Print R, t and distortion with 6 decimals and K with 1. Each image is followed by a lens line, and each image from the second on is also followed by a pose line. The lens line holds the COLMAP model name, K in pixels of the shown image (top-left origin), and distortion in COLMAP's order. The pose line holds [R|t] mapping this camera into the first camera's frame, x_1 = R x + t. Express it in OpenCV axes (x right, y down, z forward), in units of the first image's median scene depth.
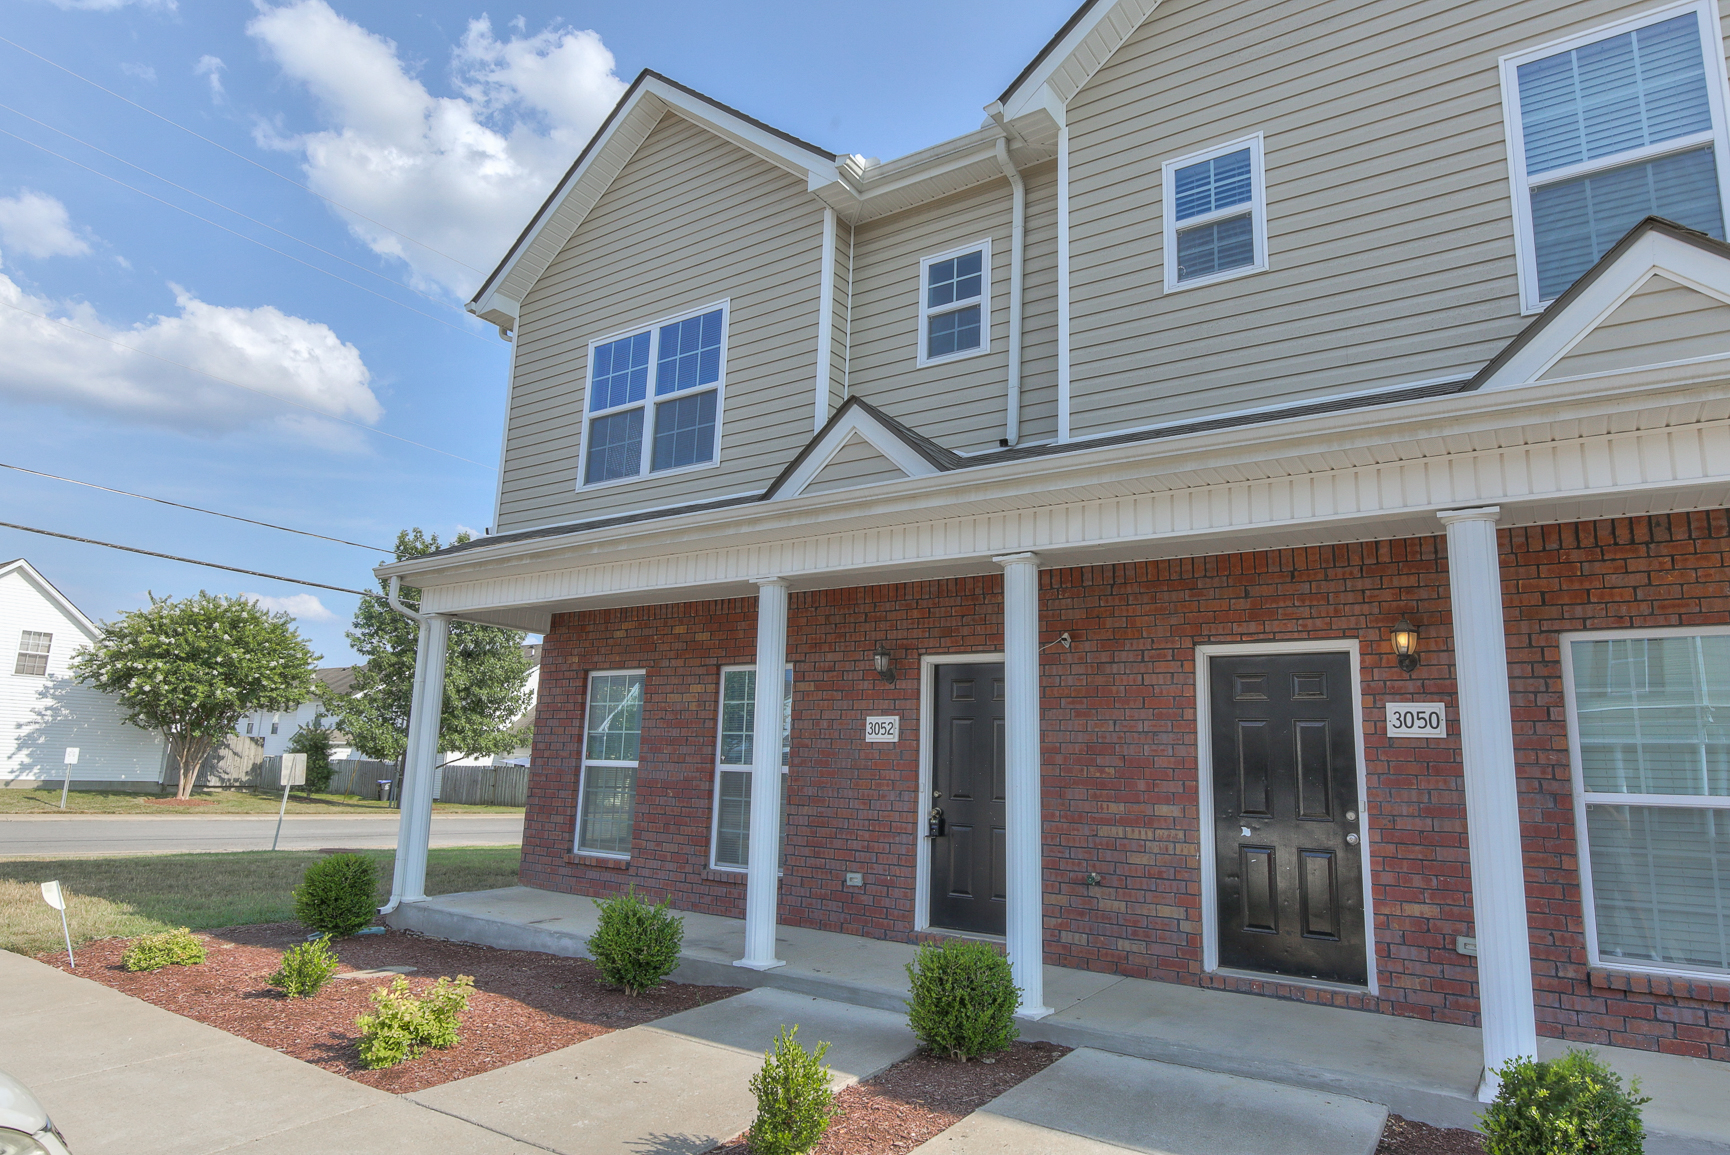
lens RADIAL K [[1033.4, 0, 865.0], [0, 1033.4, 577.5], [0, 0, 1]] dist [0.009251, -0.002904]
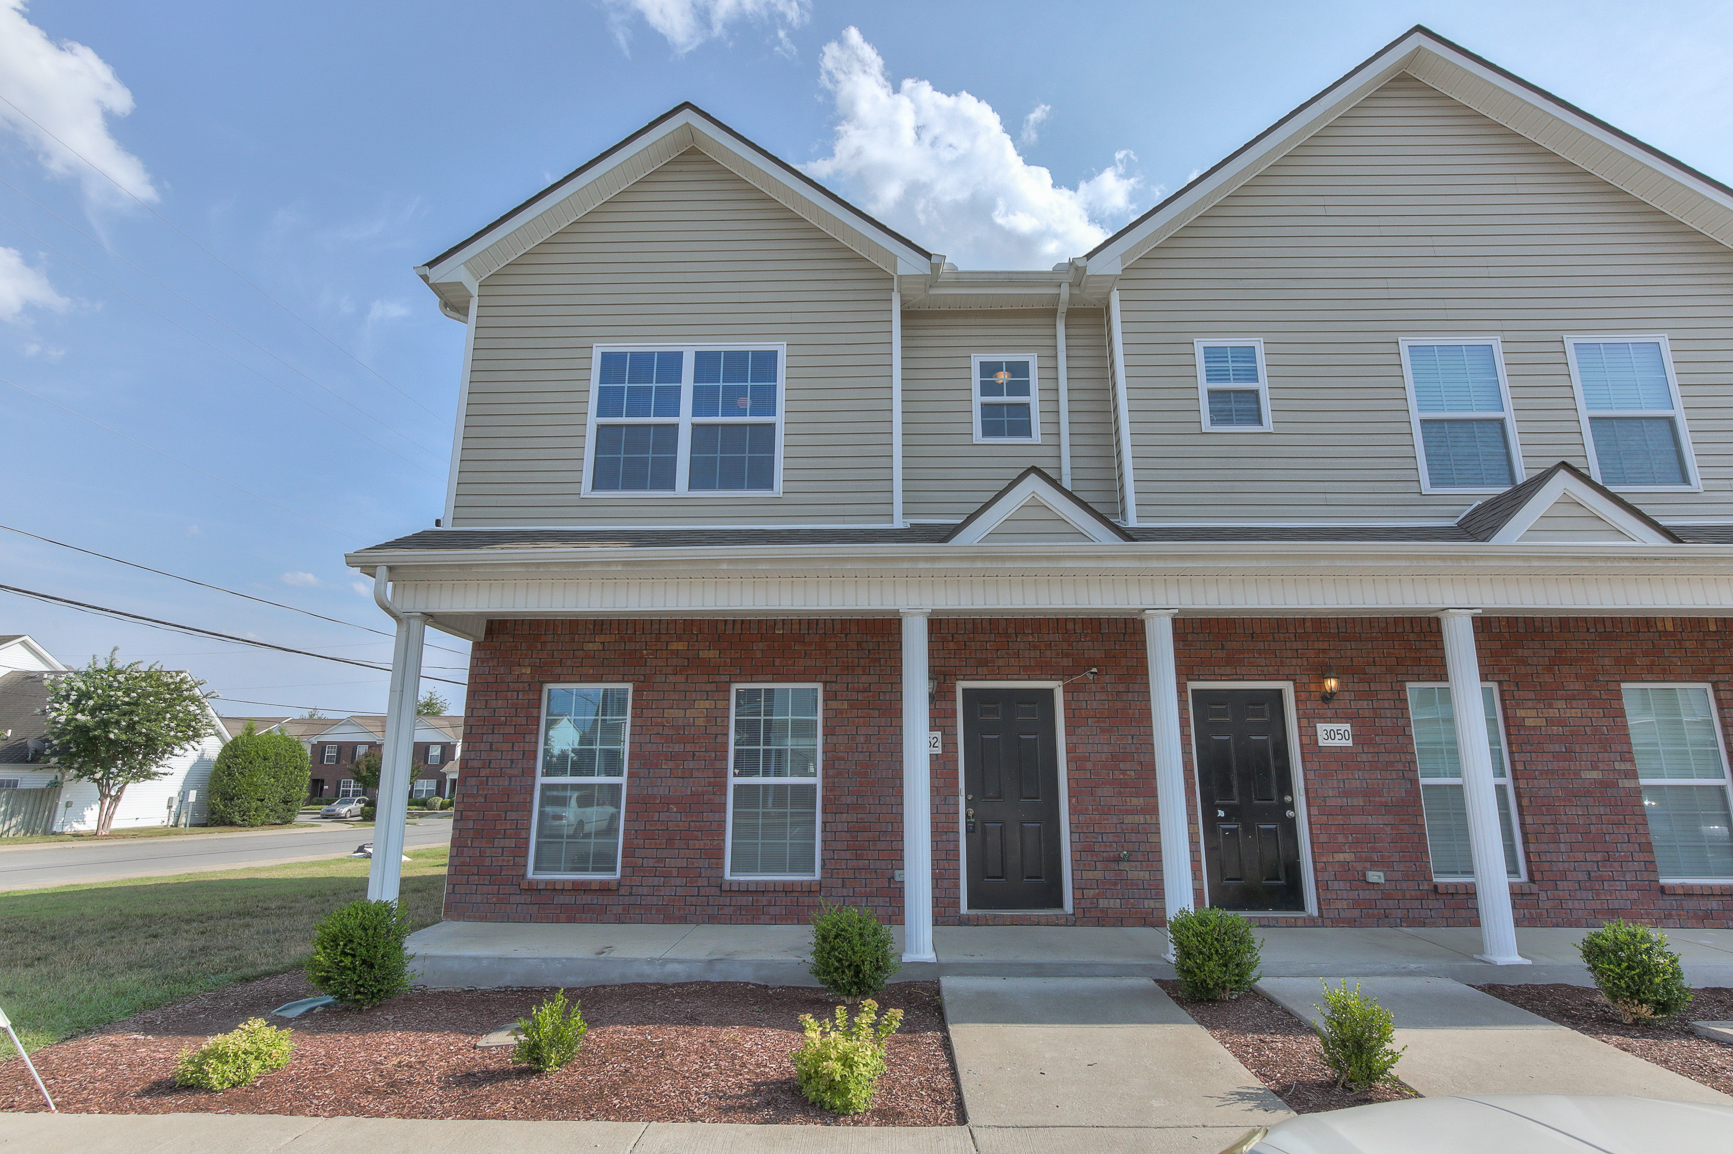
lens RADIAL K [[885.1, 0, 866.5], [0, 885.1, 577.0], [0, 0, 1]] dist [-0.003489, 0.000873]
pose [[0.831079, 0.094686, 0.548034, -0.600829], [-0.075681, 0.995489, -0.057227, 0.022273], [-0.550980, 0.006084, 0.834496, 0.202053]]
